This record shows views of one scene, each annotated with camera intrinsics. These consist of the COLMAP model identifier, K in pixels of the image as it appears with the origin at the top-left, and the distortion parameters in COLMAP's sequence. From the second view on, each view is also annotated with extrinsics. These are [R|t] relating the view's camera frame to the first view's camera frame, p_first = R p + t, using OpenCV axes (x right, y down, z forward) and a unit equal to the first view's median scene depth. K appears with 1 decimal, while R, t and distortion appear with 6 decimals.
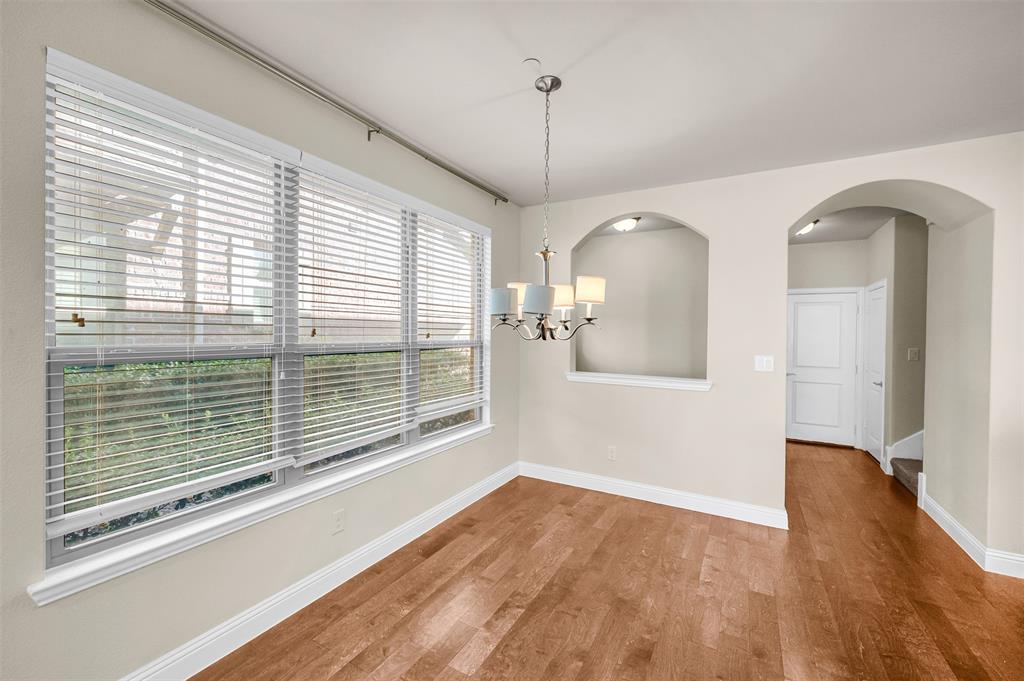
lens RADIAL K [[415.5, 0, 515.4], [0, 415.5, 332.4], [0, 0, 1]] dist [0.007166, -0.000713]
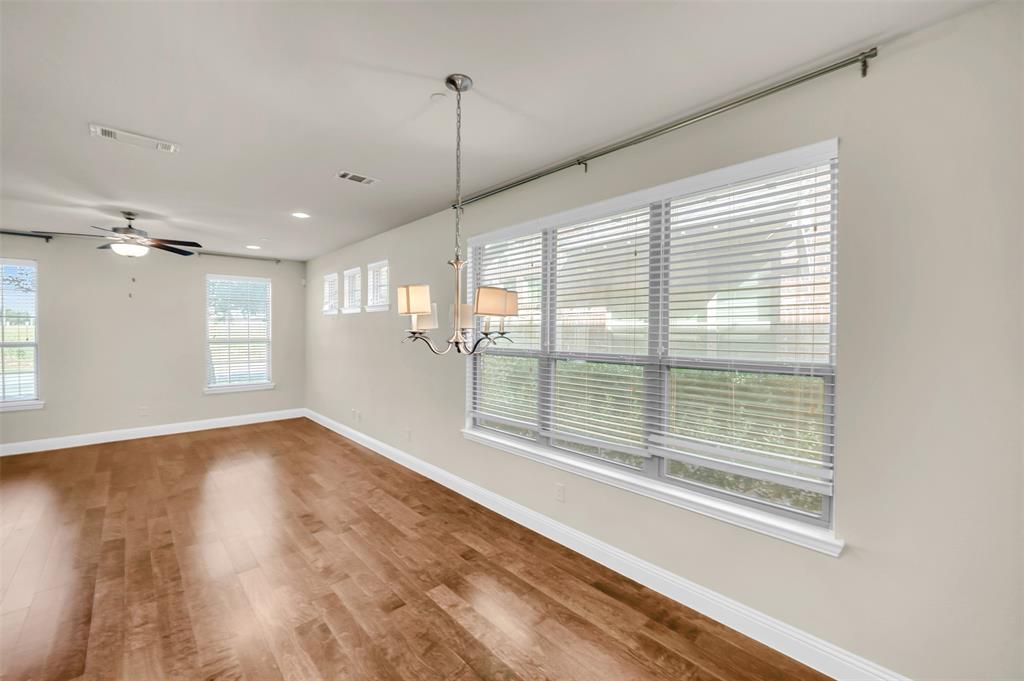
lens RADIAL K [[415.5, 0, 516.5], [0, 415.5, 321.9], [0, 0, 1]] dist [0.007166, -0.000713]
pose [[-0.310202, -0.039843, -0.949835, 0.767013], [-0.005837, 0.999182, -0.040007, -0.015283], [0.950653, -0.006867, -0.310181, 1.146644]]
